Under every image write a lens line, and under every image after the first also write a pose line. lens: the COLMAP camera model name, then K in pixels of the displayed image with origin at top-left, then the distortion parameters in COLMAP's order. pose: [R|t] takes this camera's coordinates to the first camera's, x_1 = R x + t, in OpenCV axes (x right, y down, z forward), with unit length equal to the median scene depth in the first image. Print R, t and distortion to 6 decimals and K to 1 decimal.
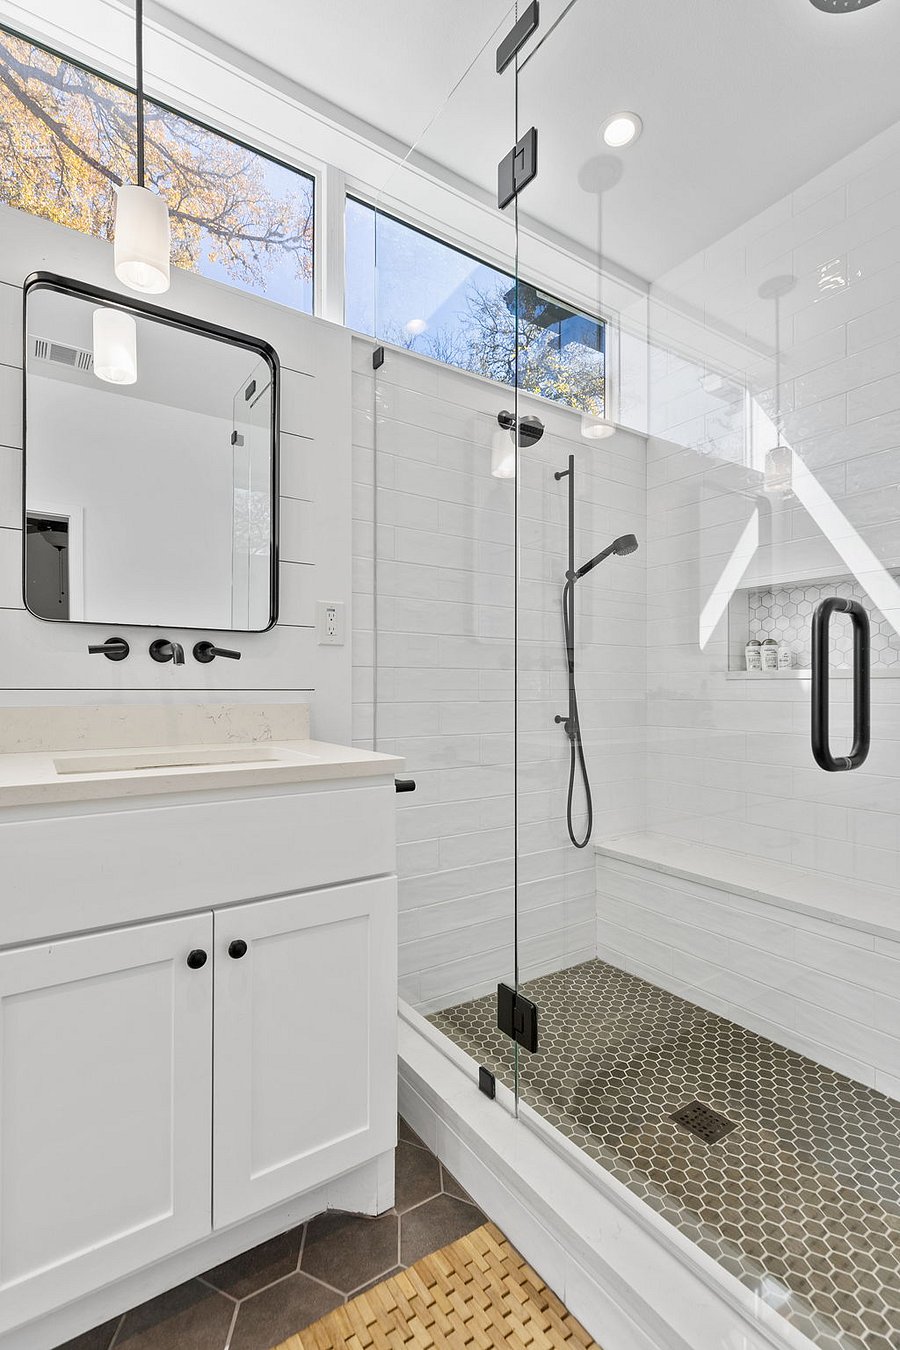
lens RADIAL K [[633.2, 0, 446.8], [0, 633.2, 683.8], [0, 0, 1]] dist [-0.001474, 0.000141]
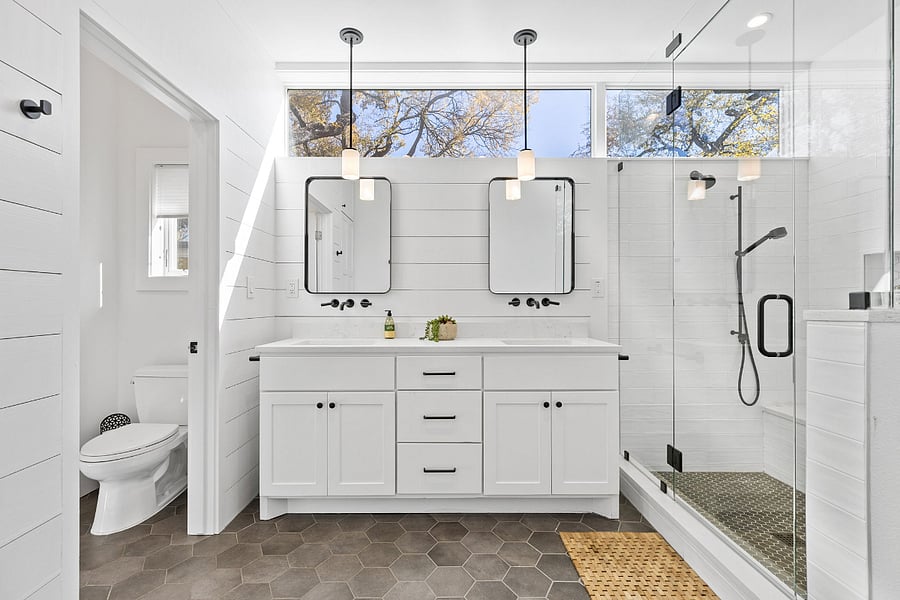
lens RADIAL K [[422.2, 0, 444.8], [0, 422.2, 303.2], [0, 0, 1]] dist [-0.001474, 0.000141]
pose [[0.837307, 0.000675, -0.546732, 0.230889], [0.005070, 0.999947, 0.009000, -0.067071], [0.546709, -0.010308, 0.837259, -0.718516]]
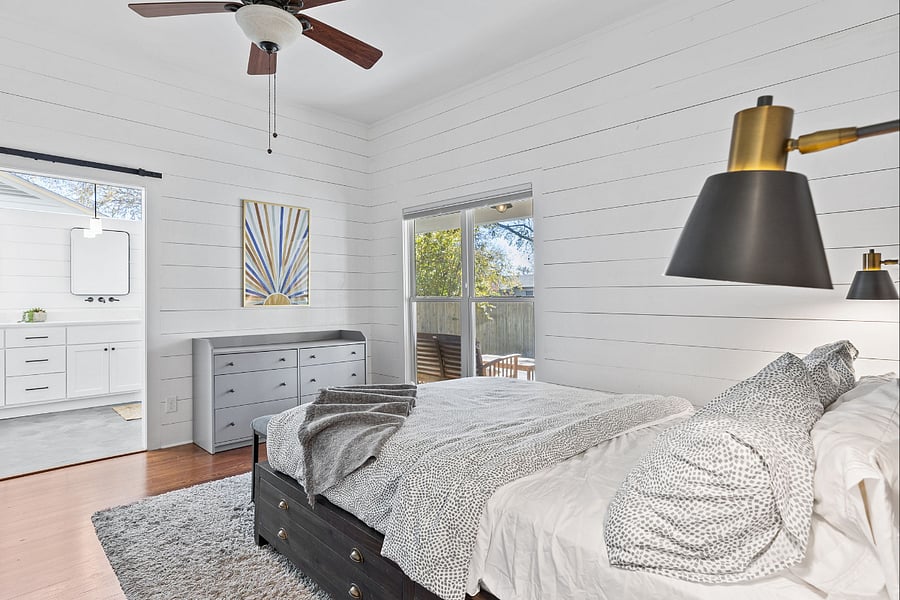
lens RADIAL K [[470.5, 0, 449.0], [0, 470.5, 299.3], [0, 0, 1]] dist [0.000735, 0.000325]
pose [[0.982357, -0.002718, 0.186997, 1.495857], [0.000048, 0.999898, 0.014281, -0.106198], [-0.187017, -0.014020, 0.982257, -3.043905]]
